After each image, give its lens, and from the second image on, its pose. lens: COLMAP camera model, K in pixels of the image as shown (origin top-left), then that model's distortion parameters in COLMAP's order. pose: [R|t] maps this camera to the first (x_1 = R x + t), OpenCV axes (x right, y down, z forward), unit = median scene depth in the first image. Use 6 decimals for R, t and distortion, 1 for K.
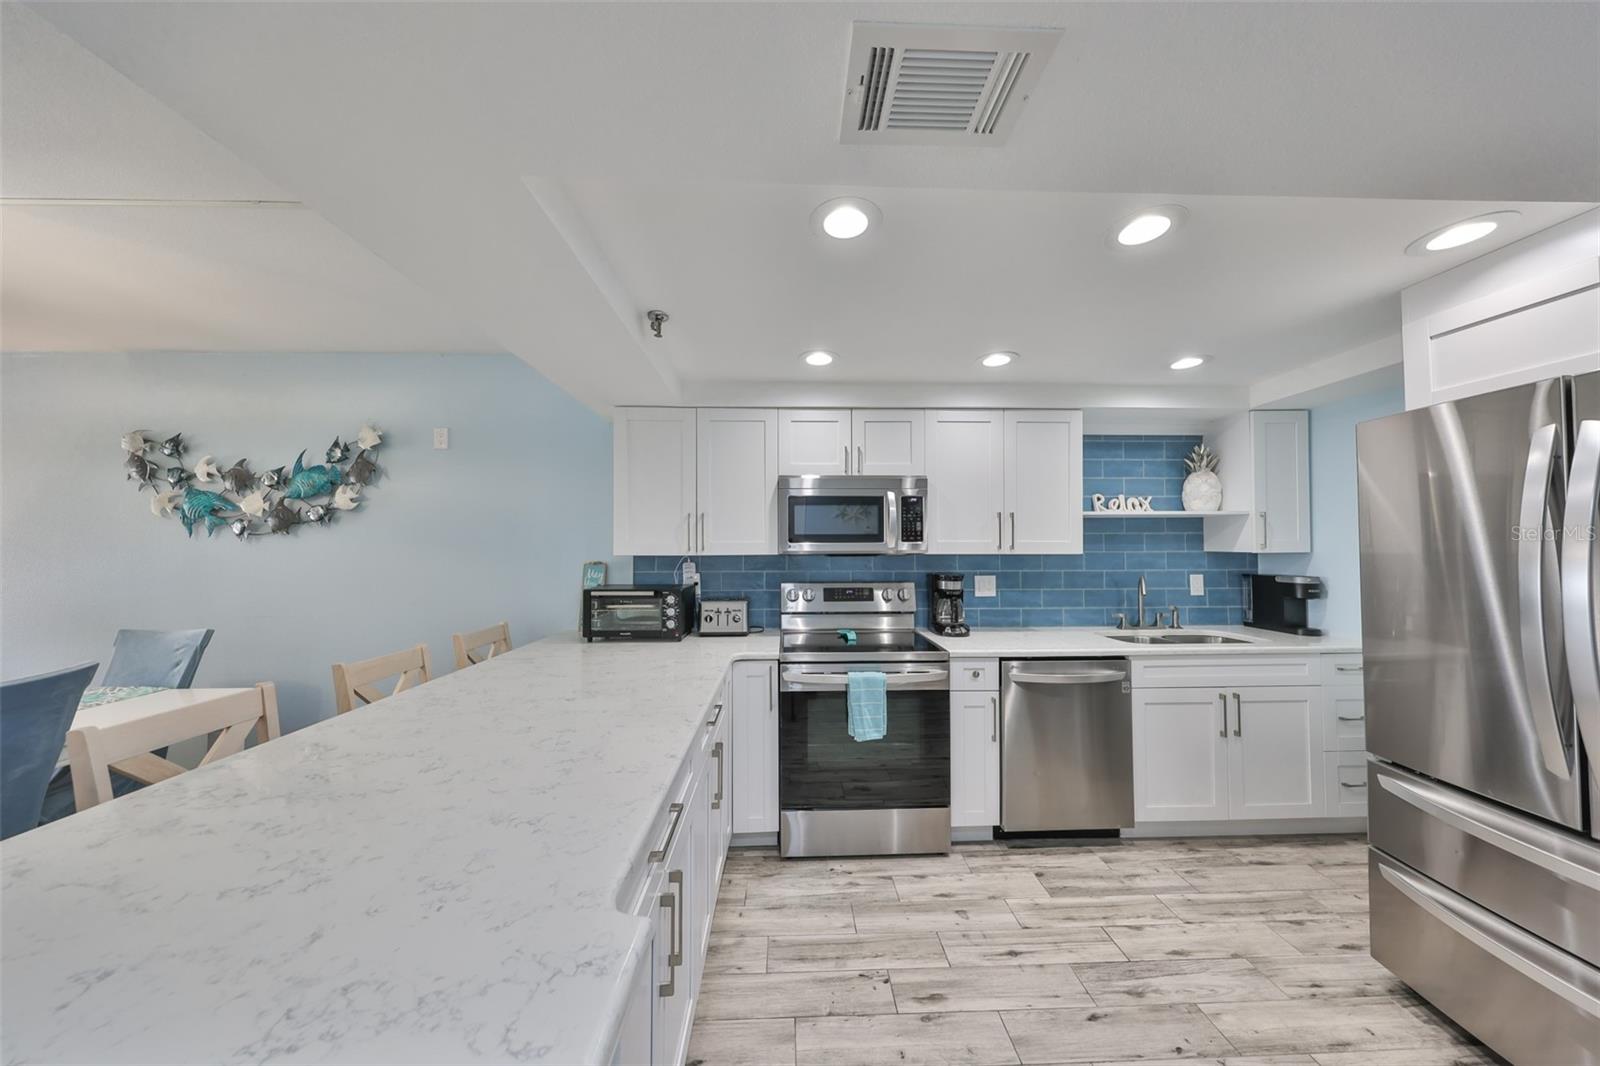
lens RADIAL K [[489.4, 0, 801.3], [0, 489.4, 536.3], [0, 0, 1]] dist [-0.000231, -0.000011]
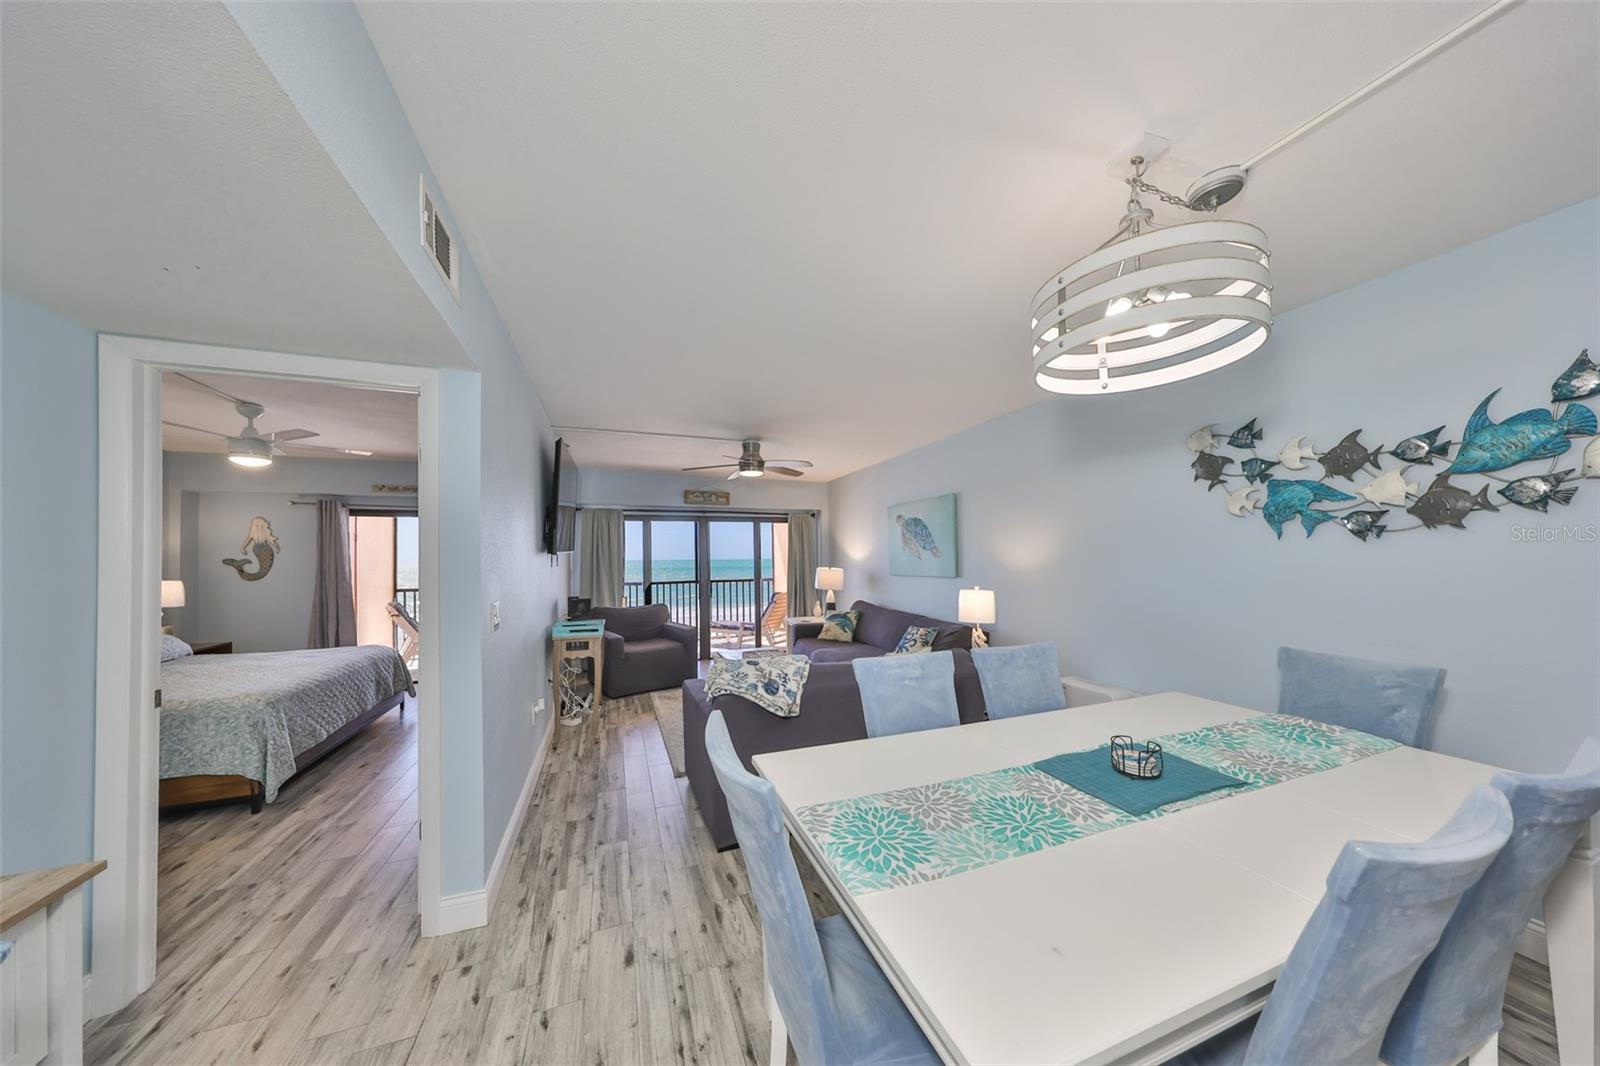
lens RADIAL K [[500.7, 0, 795.8], [0, 500.7, 553.3], [0, 0, 1]] dist [0.003989, -0.000004]
pose [[0.313512, -0.011603, -0.949513, -0.709108], [0.032974, 0.999455, -0.001326, 0.001636], [0.949012, -0.030894, 0.313723, -0.056002]]
